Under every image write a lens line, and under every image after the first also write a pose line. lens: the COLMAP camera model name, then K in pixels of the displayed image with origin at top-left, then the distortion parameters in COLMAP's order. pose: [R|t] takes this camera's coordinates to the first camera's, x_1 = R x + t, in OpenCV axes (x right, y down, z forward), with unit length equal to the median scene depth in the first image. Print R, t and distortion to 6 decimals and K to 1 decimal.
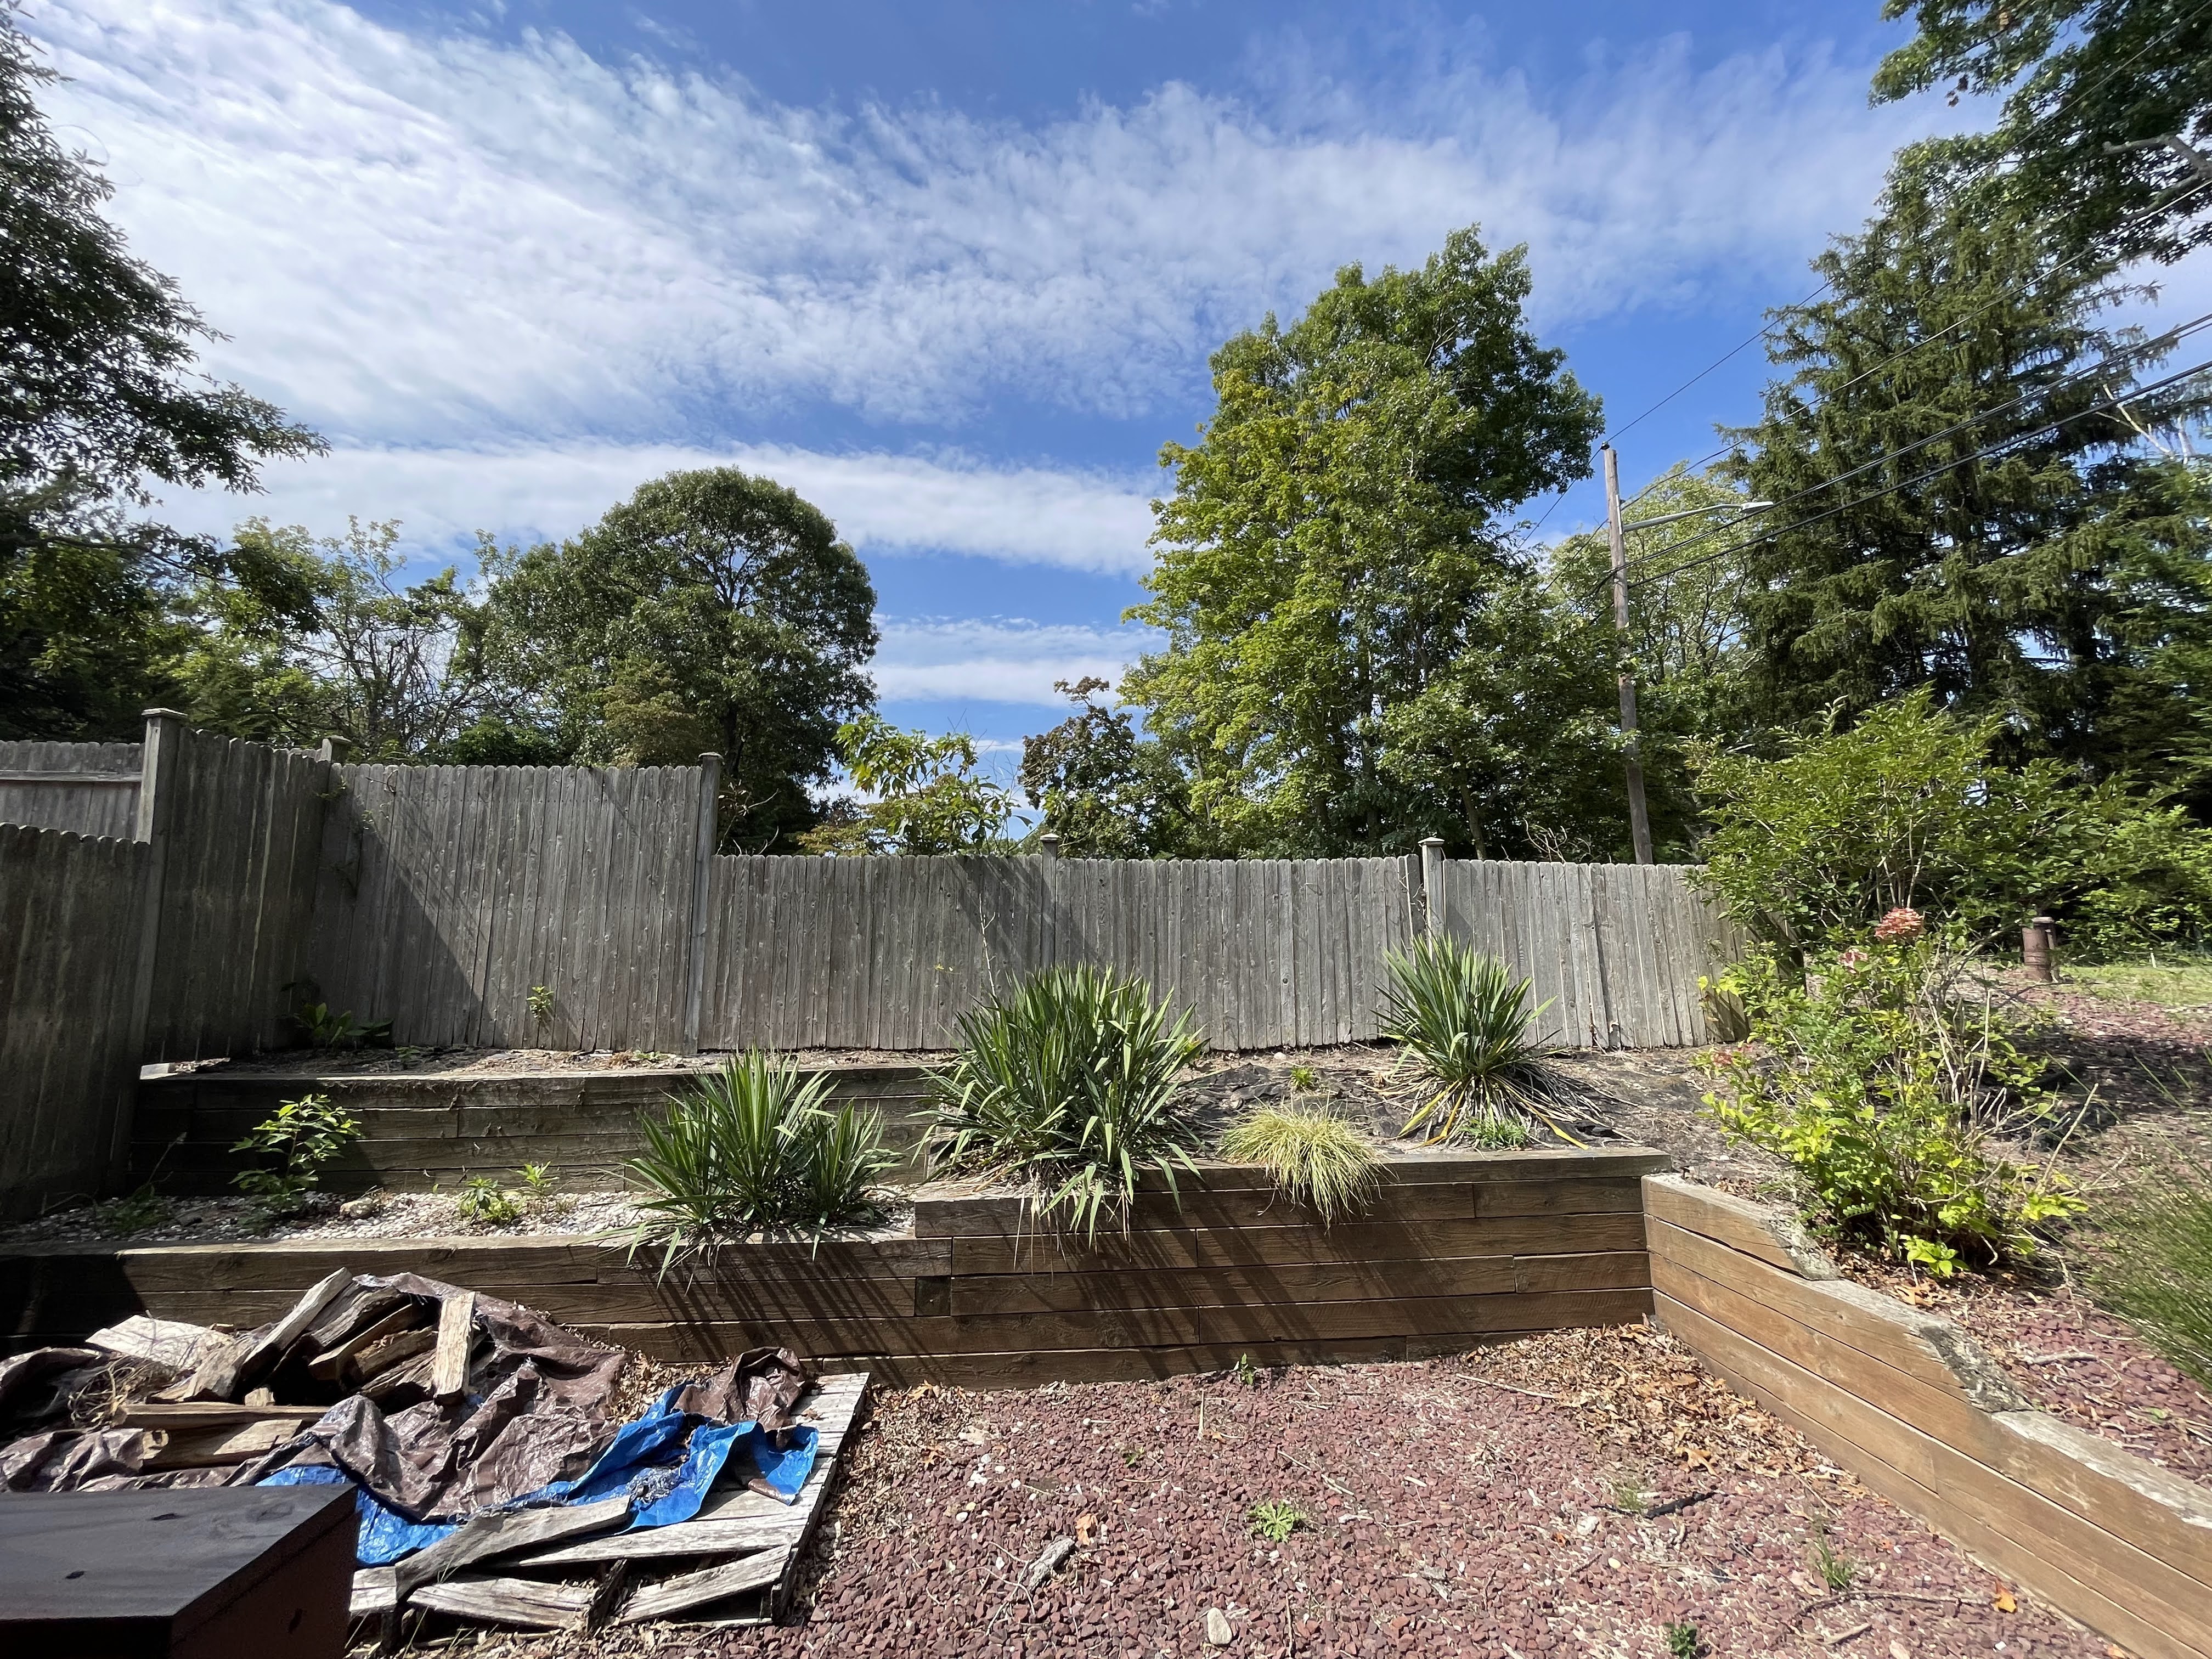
lens RADIAL K [[895.1, 0, 1108.1], [0, 895.1, 825.5], [0, 0, 1]] dist [-0.001968, -0.000693]
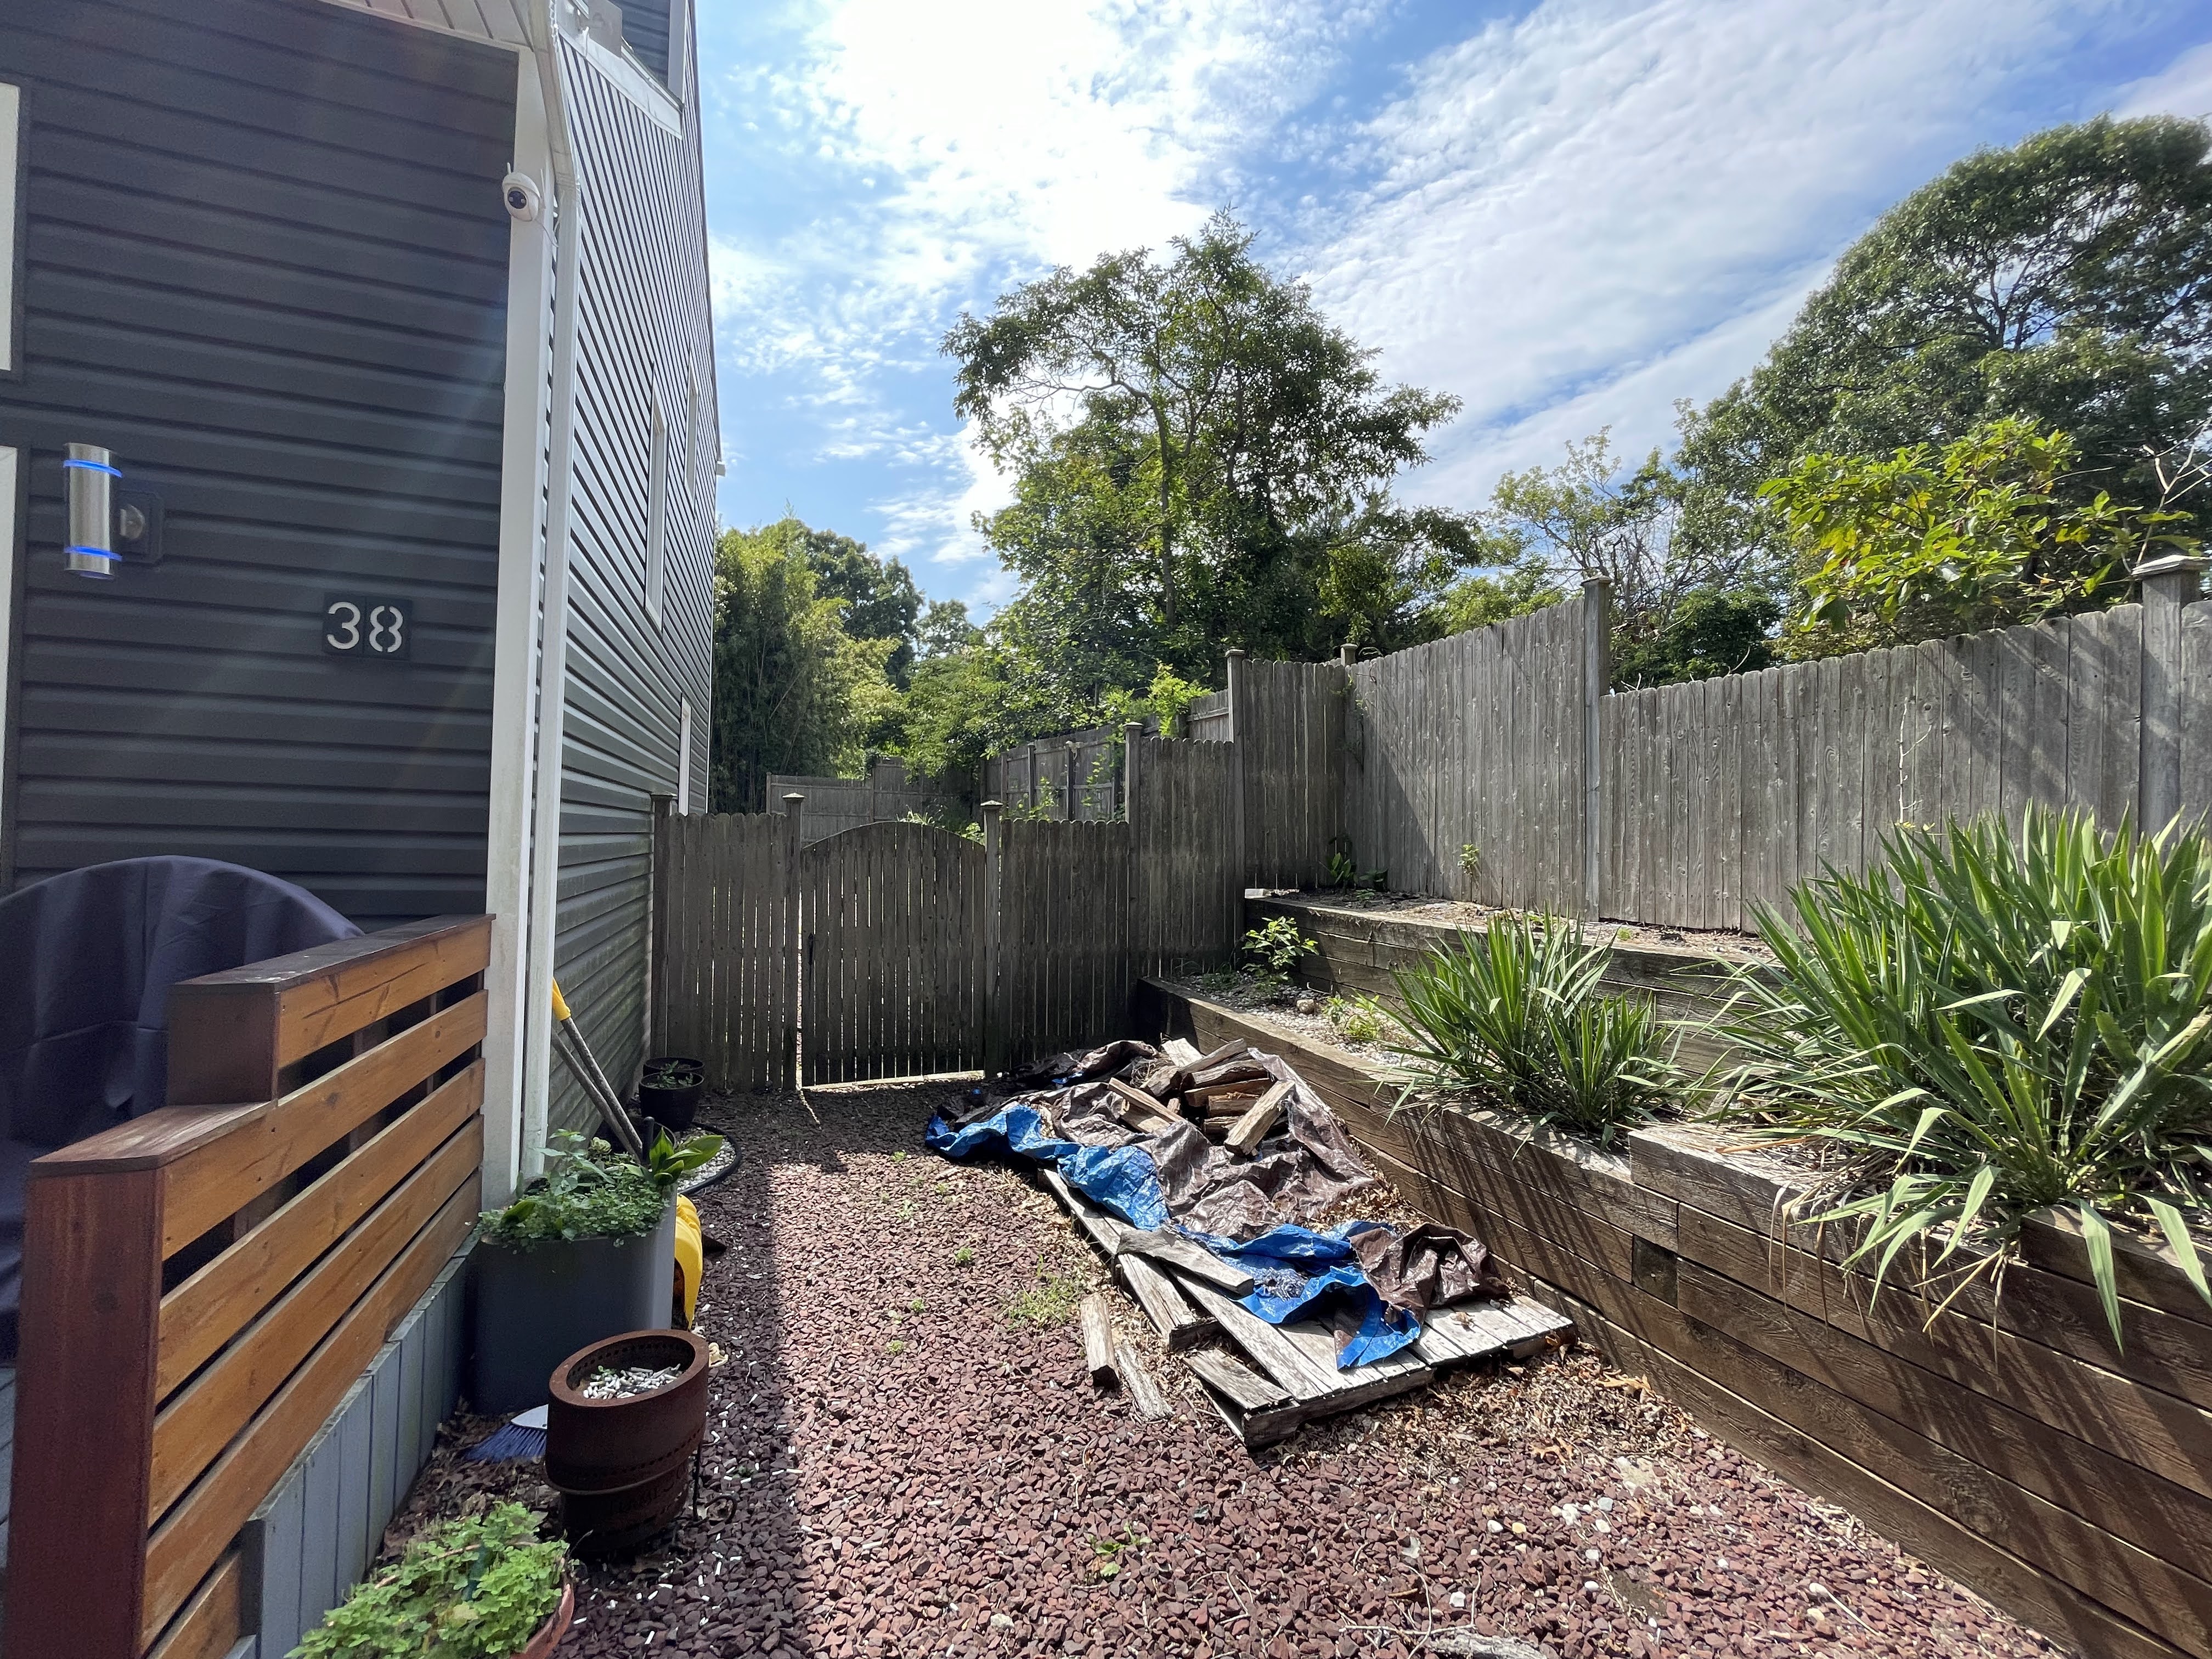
lens RADIAL K [[895.1, 0, 1108.1], [0, 895.1, 825.5], [0, 0, 1]] dist [-0.001968, -0.000693]
pose [[0.288538, -0.004031, -0.957460, 0.354320], [0.132674, 0.990513, 0.035812, 0.091530], [0.948232, -0.137363, 0.286336, 0.426314]]
